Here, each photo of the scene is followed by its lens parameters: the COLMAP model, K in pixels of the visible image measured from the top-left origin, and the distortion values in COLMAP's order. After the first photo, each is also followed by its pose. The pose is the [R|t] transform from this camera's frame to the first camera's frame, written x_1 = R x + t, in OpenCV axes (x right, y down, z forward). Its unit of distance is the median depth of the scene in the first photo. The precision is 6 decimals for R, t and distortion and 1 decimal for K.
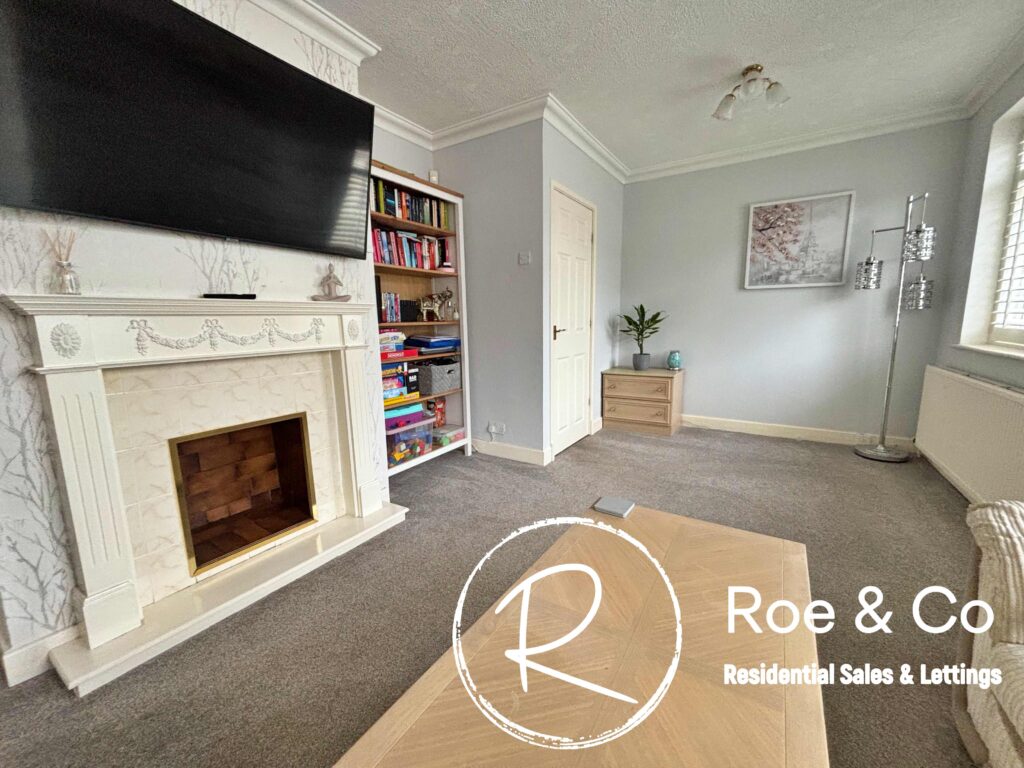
lens RADIAL K [[417.7, 0, 512.7], [0, 417.7, 389.1], [0, 0, 1]] dist [-0.000761, -0.000486]
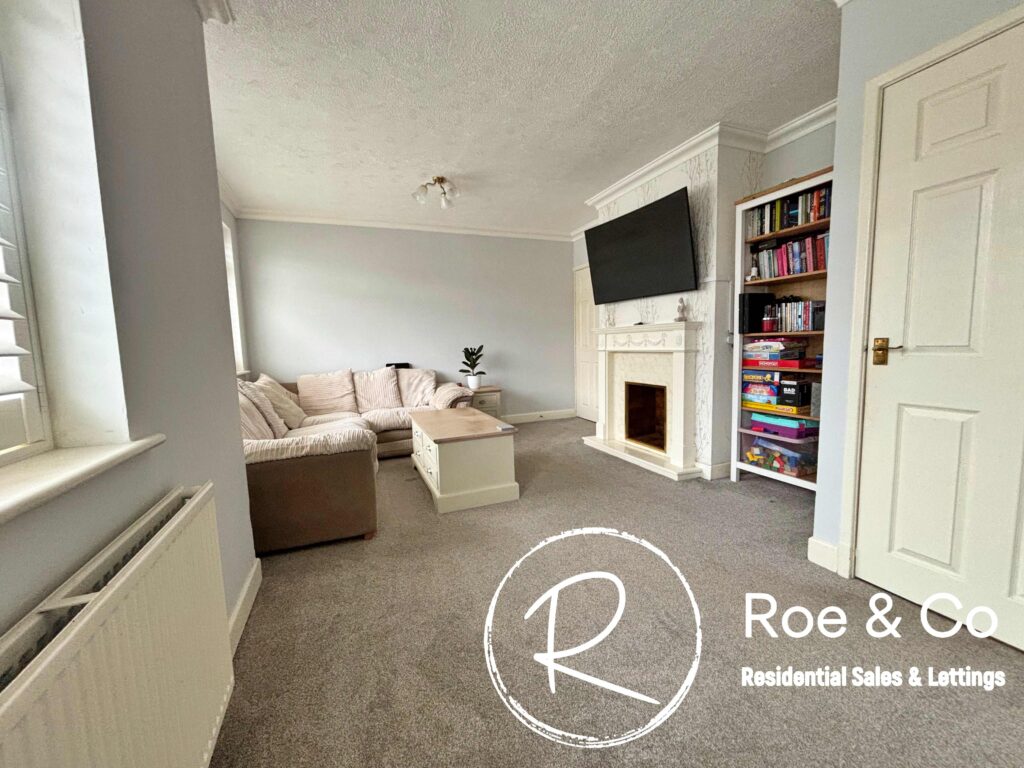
lens RADIAL K [[417.7, 0, 503.1], [0, 417.7, 381.2], [0, 0, 1]] dist [-0.000761, -0.000486]
pose [[-0.599723, 0.102775, -0.793581, 0.916159], [-0.095803, 0.975363, 0.198717, -0.176170], [0.794452, 0.195203, -0.575101, 1.044552]]
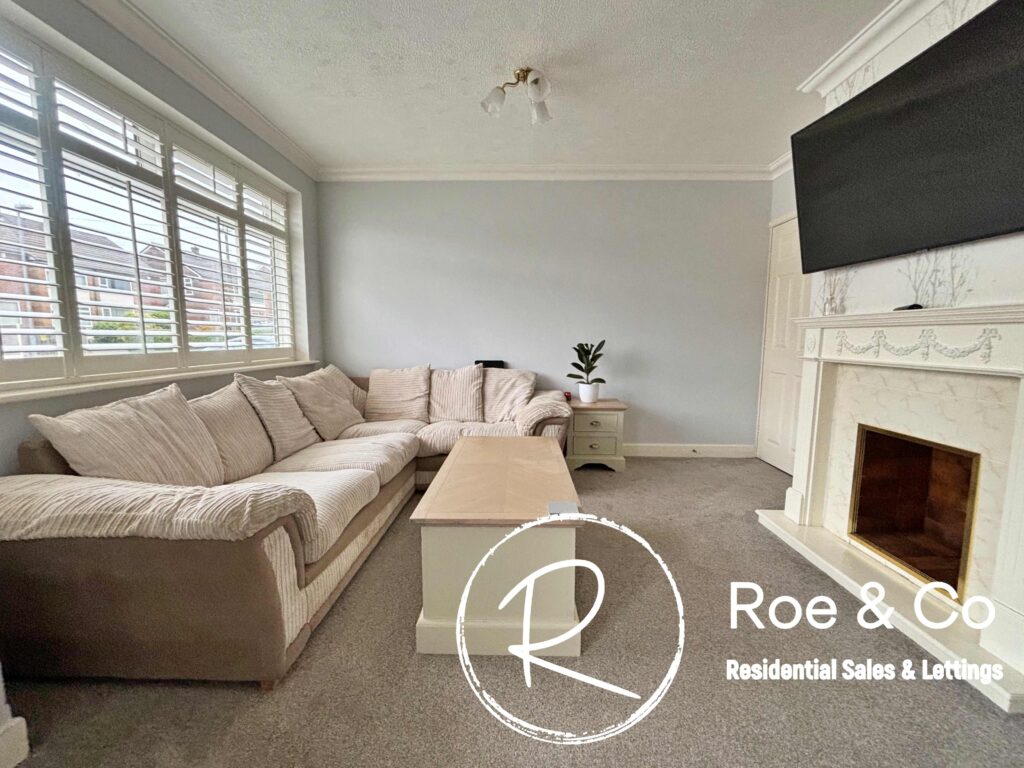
lens RADIAL K [[417.7, 0, 515.7], [0, 417.7, 380.6], [0, 0, 1]] dist [-0.000761, -0.000486]
pose [[-0.860828, 0.062524, -0.505040, 0.406697], [-0.077174, 0.964906, 0.250997, -0.138057], [0.503010, 0.255042, -0.825794, 0.834726]]
